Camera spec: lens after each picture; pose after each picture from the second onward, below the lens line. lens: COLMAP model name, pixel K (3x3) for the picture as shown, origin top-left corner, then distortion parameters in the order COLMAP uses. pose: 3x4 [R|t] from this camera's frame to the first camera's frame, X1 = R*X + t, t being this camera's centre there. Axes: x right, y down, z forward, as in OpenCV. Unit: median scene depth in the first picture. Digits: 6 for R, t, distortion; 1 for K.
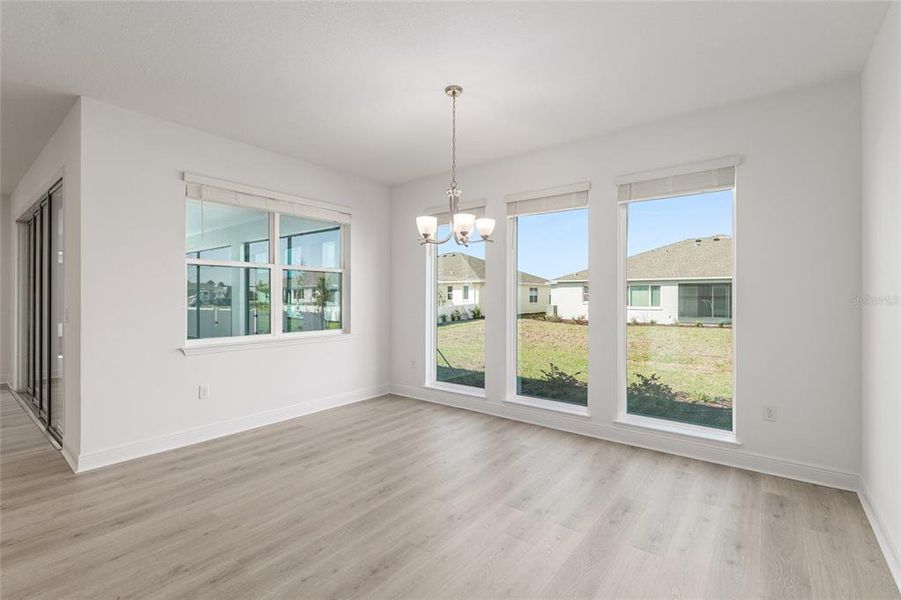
lens RADIAL K [[404.1, 0, 450.6], [0, 404.1, 296.1], [0, 0, 1]] dist [-0.000375, -0.000841]
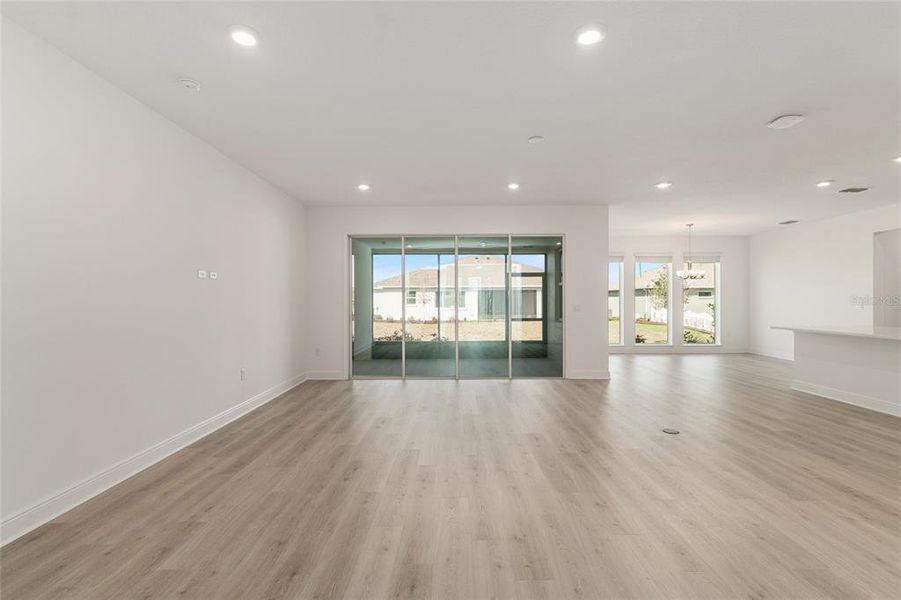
lens RADIAL K [[404.1, 0, 456.4], [0, 404.1, 297.5], [0, 0, 1]] dist [-0.000375, -0.000841]
pose [[0.778441, -0.000629, 0.627717, -0.850378], [0.005500, 0.999968, -0.005818, 0.001549], [-0.627693, 0.007981, 0.778420, -0.037492]]
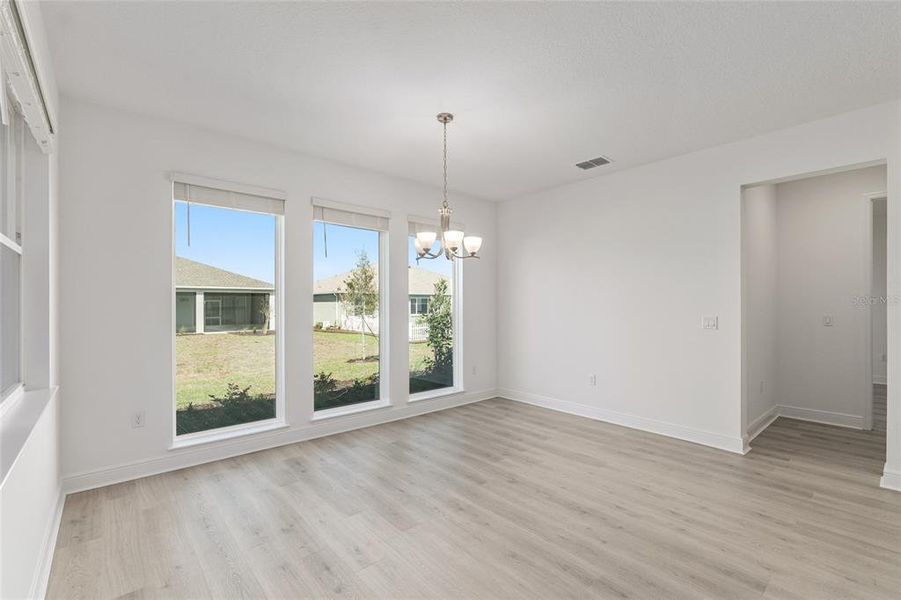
lens RADIAL K [[404.1, 0, 445.2], [0, 404.1, 298.8], [0, 0, 1]] dist [-0.000375, -0.000841]
pose [[0.189022, 0.010999, 0.981911, -0.305606], [0.003361, 0.999924, -0.011847, -0.001831], [-0.981967, 0.005539, 0.188971, 0.229187]]
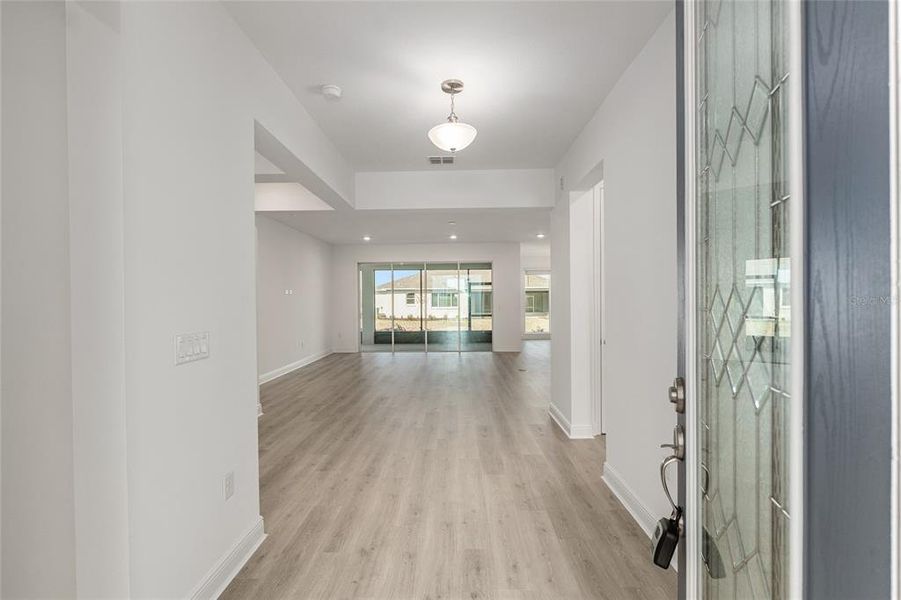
lens RADIAL K [[404.1, 0, 451.8], [0, 404.1, 304.3], [0, 0, 1]] dist [-0.000375, -0.000841]
pose [[0.793389, -0.016870, 0.608481, -1.014707], [0.010277, 0.999845, 0.014322, -0.008427], [-0.608628, -0.005110, 0.793439, -0.385633]]
